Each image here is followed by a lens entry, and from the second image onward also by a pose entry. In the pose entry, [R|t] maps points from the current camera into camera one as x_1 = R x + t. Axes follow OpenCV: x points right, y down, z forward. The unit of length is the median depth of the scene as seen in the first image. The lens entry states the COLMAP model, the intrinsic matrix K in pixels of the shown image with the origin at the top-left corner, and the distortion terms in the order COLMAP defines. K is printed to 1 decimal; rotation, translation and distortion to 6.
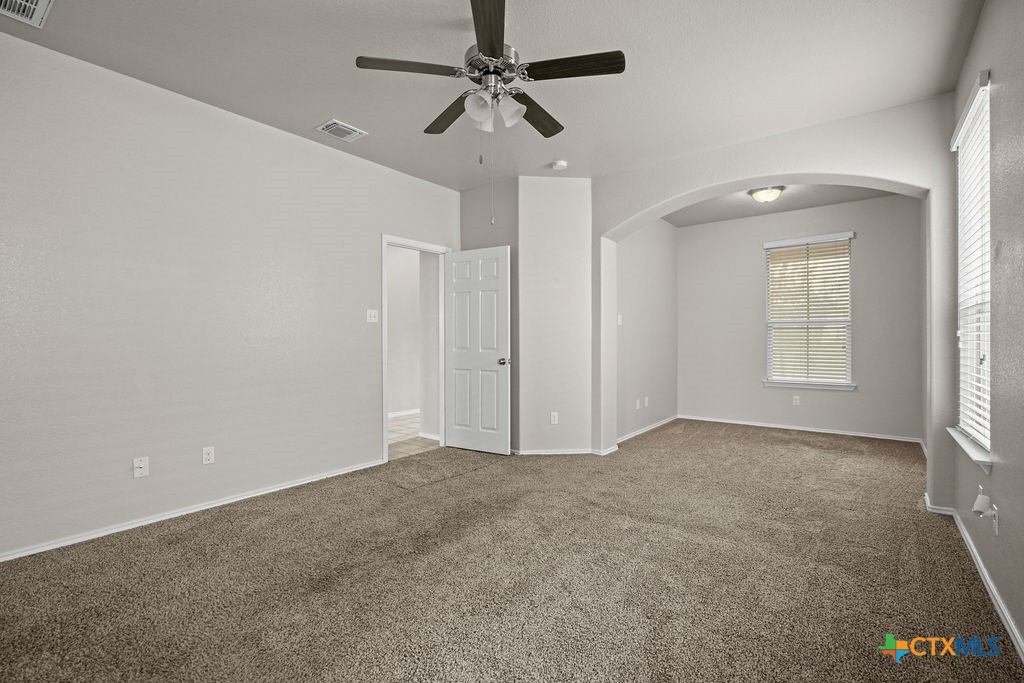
lens RADIAL K [[456.9, 0, 504.5], [0, 456.9, 342.4], [0, 0, 1]] dist [-0.001436, 0.000308]
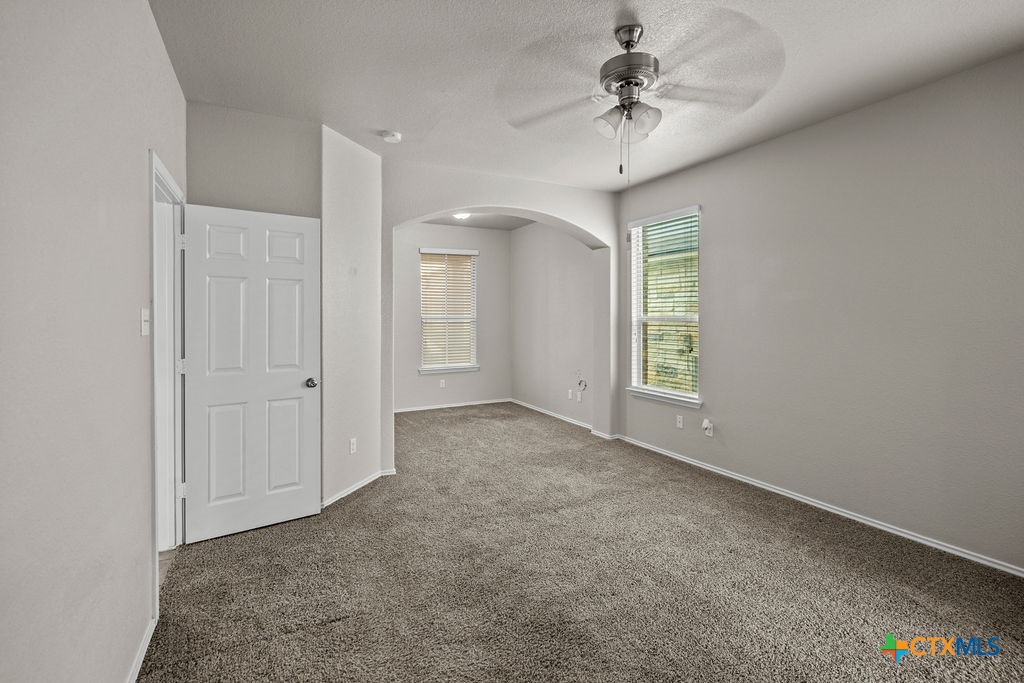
lens RADIAL K [[468.8, 0, 510.9], [0, 468.8, 324.2], [0, 0, 1]] dist [-0.000698, 0.000068]
pose [[0.408618, -0.014435, 0.912591, -0.529338], [0.011873, 0.999874, 0.010499, -0.051815], [-0.912628, 0.006545, 0.408738, 0.424691]]
